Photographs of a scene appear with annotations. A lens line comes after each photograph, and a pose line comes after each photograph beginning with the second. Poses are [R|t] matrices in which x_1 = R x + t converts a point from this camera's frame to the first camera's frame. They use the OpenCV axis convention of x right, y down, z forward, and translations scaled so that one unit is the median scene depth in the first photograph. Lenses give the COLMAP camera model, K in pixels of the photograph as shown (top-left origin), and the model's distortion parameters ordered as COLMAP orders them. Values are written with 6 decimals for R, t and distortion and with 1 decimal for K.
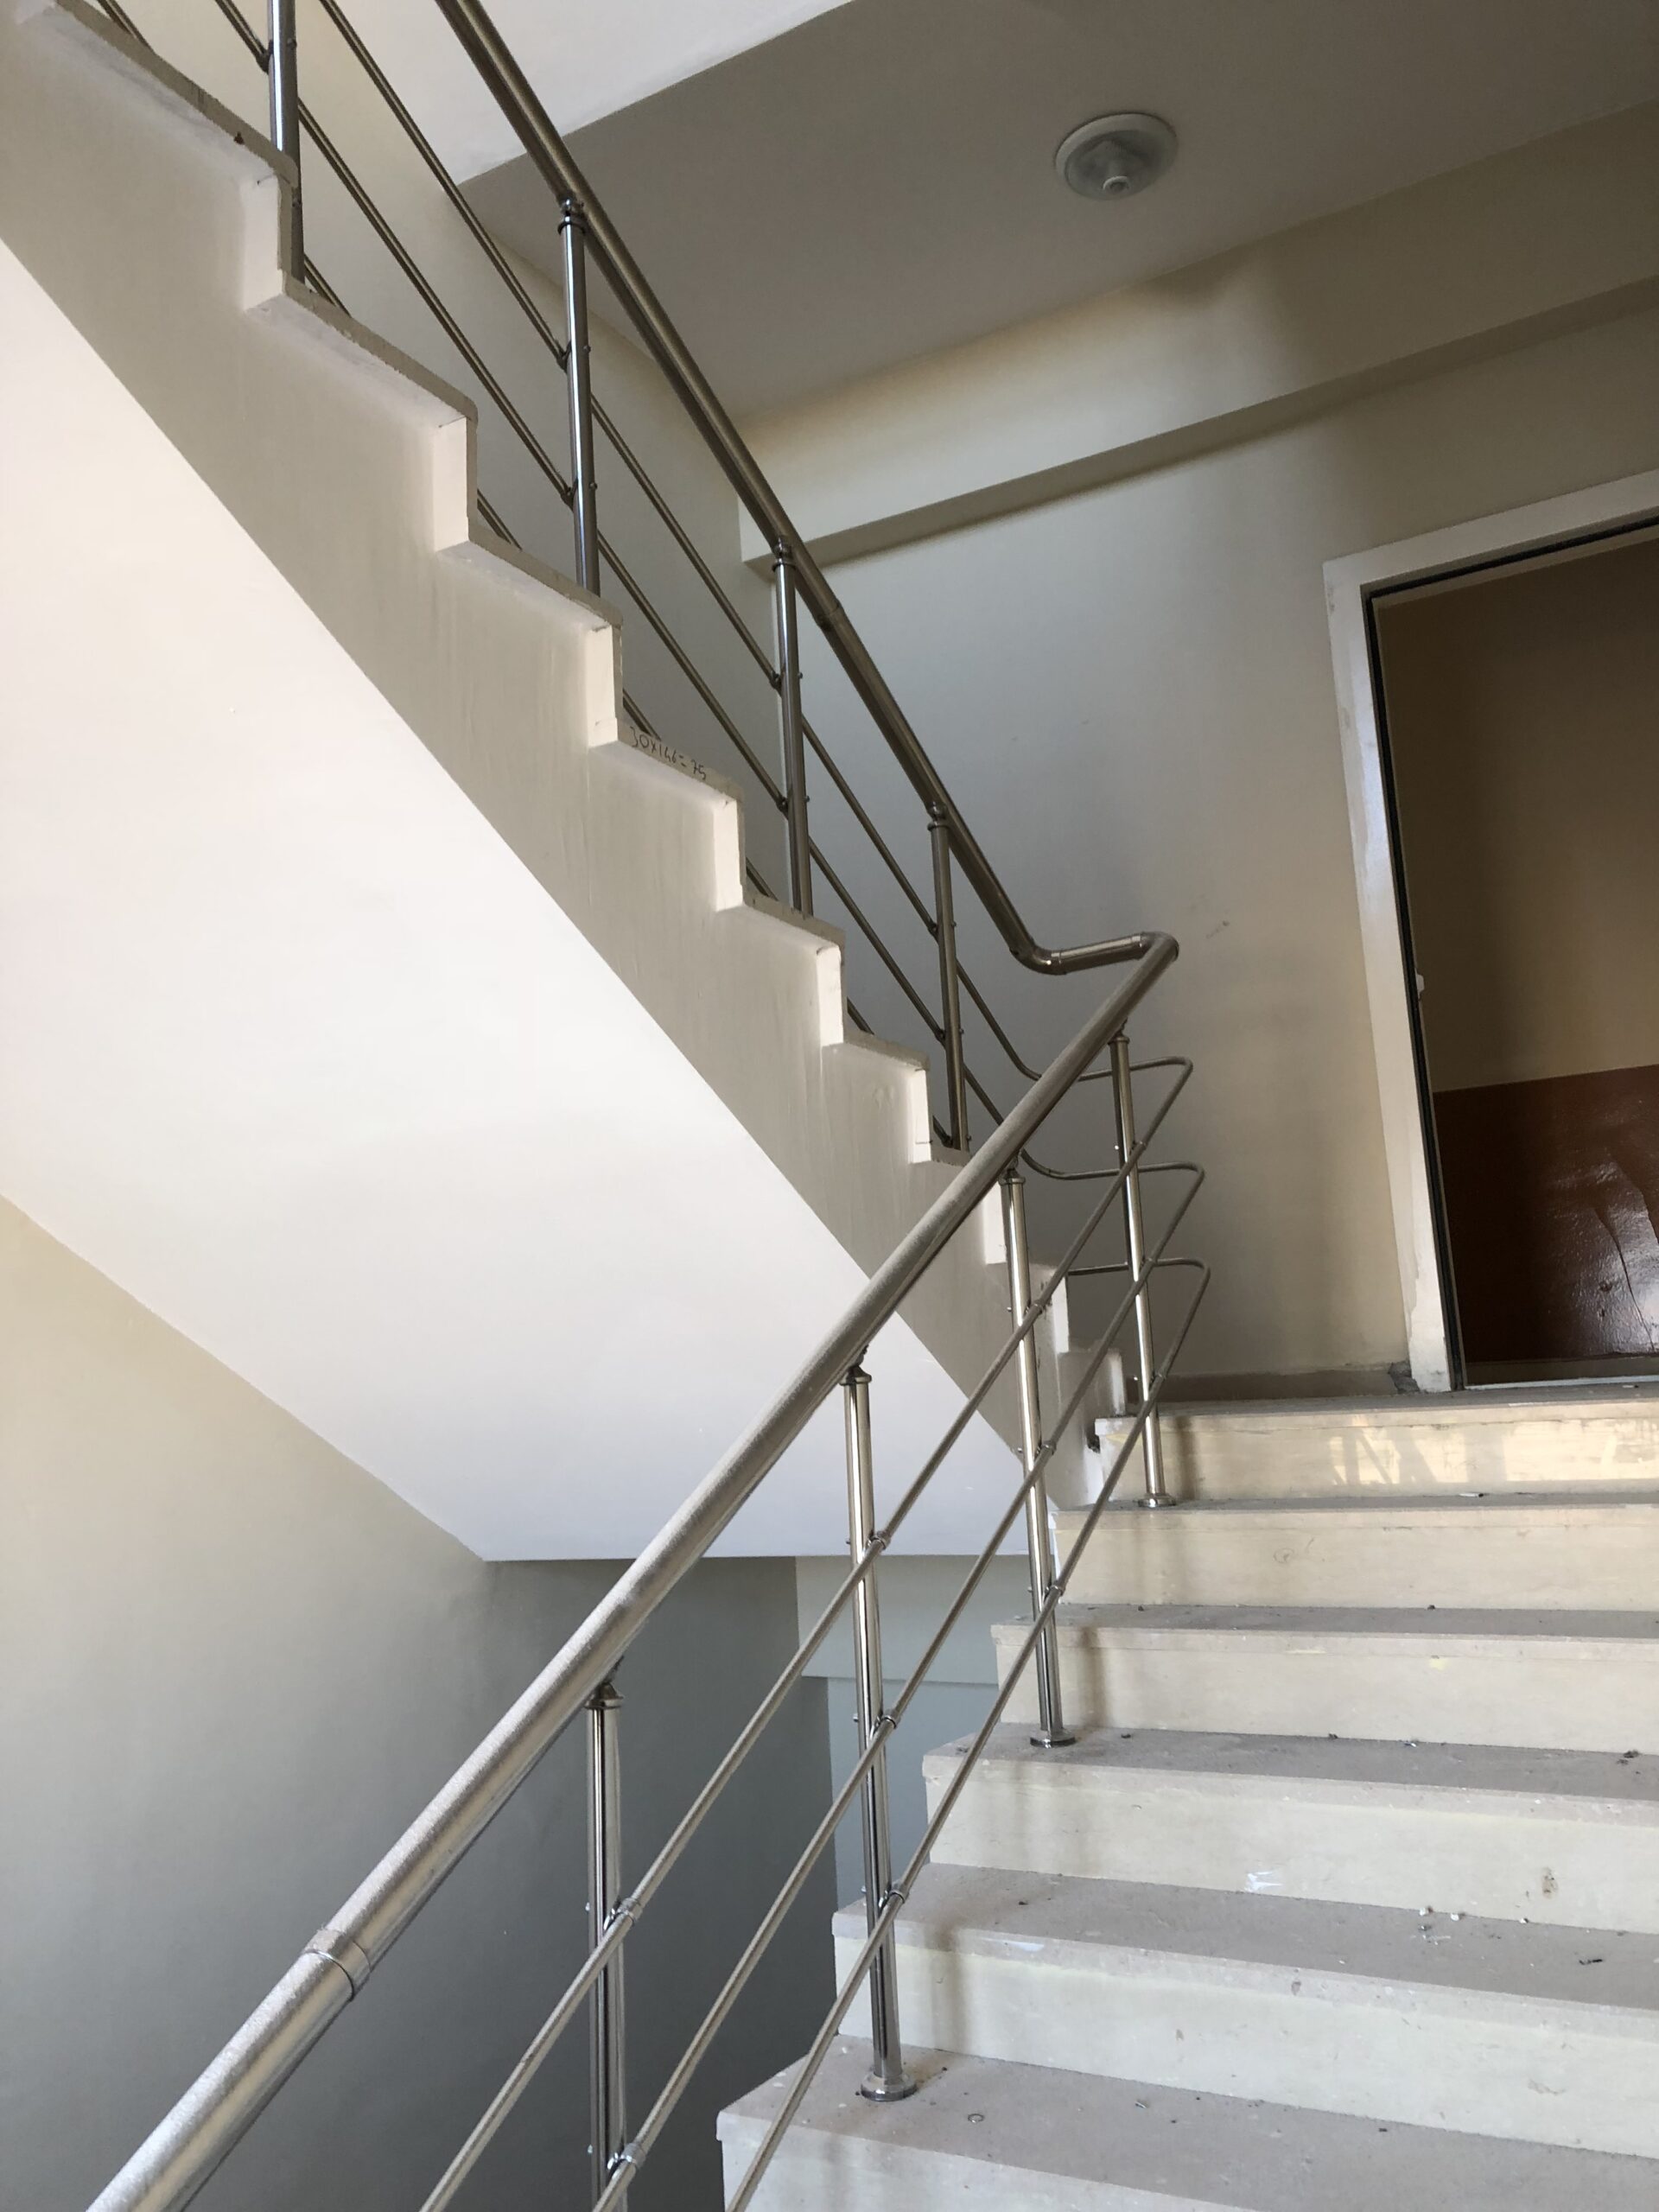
lens RADIAL K [[1808.5, 0, 843.5], [0, 1808.5, 1088.8], [0, 0, 1]] dist [0.050495, -0.045697]
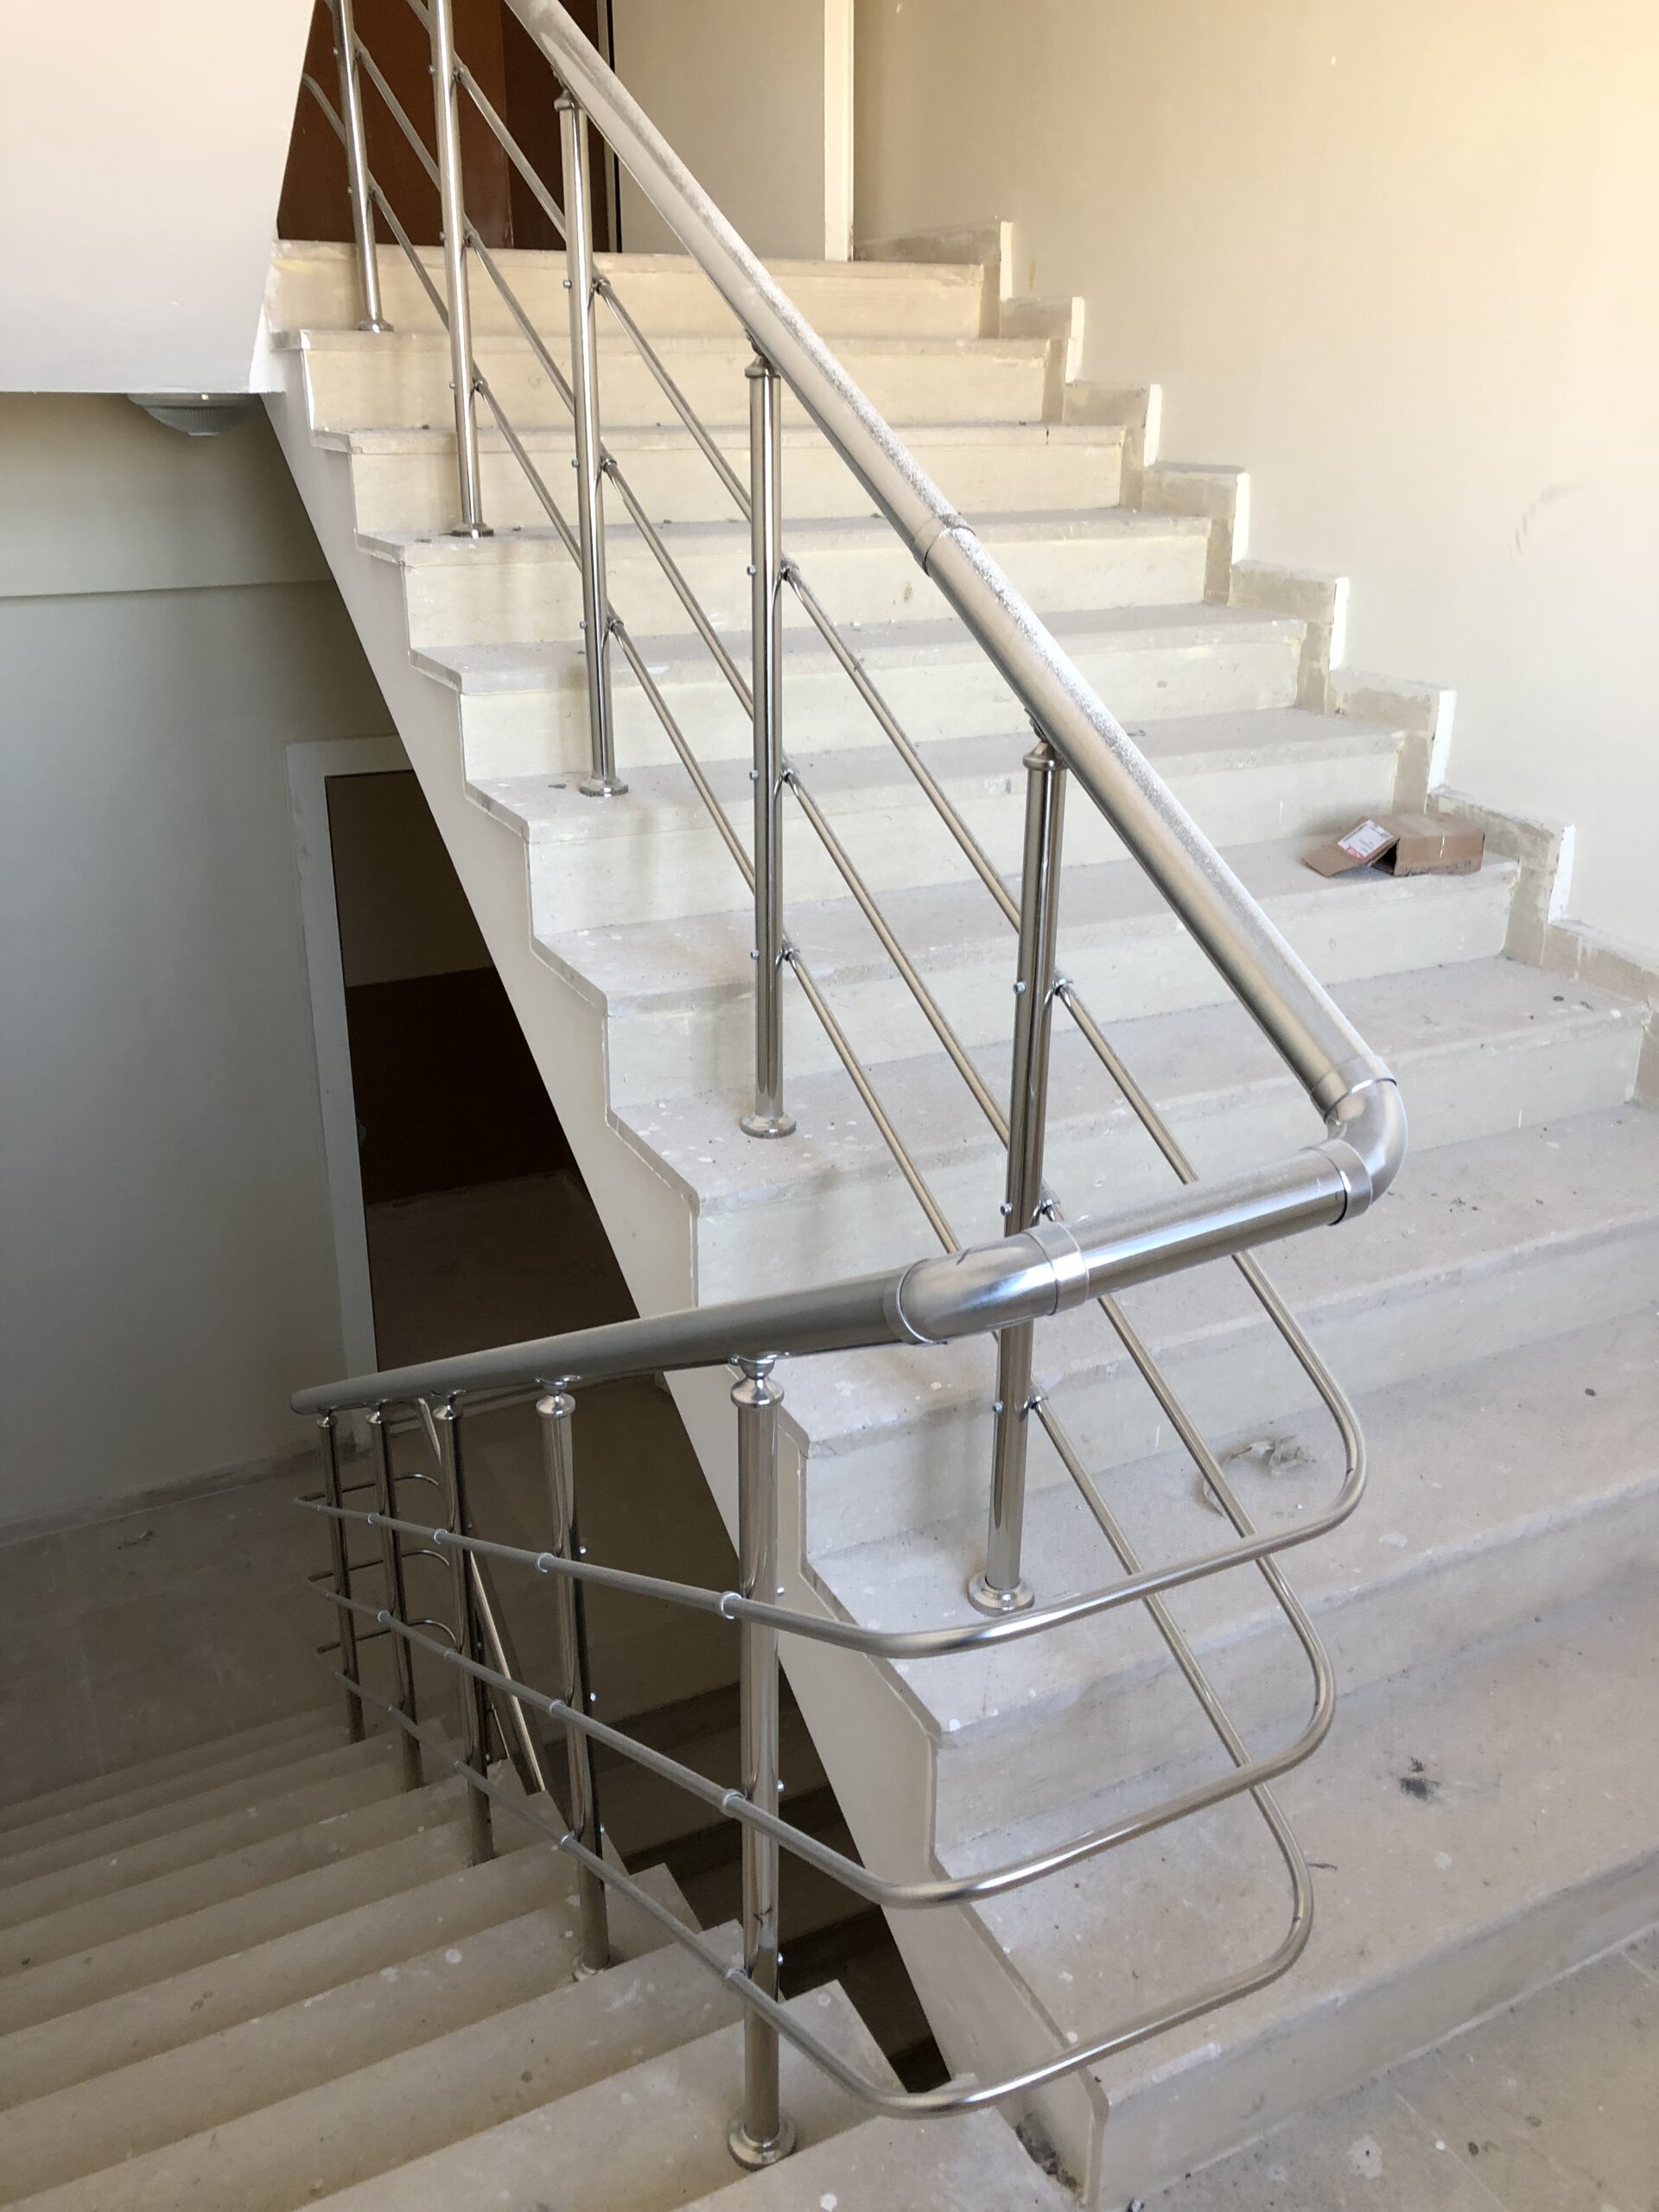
lens RADIAL K [[1808.5, 0, 843.5], [0, 1808.5, 1088.8], [0, 0, 1]] dist [0.050495, -0.045697]
pose [[0.552156, -0.254064, 0.794087, -0.723316], [-0.162759, 0.901268, 0.401528, 0.202475], [-0.817700, -0.350951, 0.456290, 0.251584]]
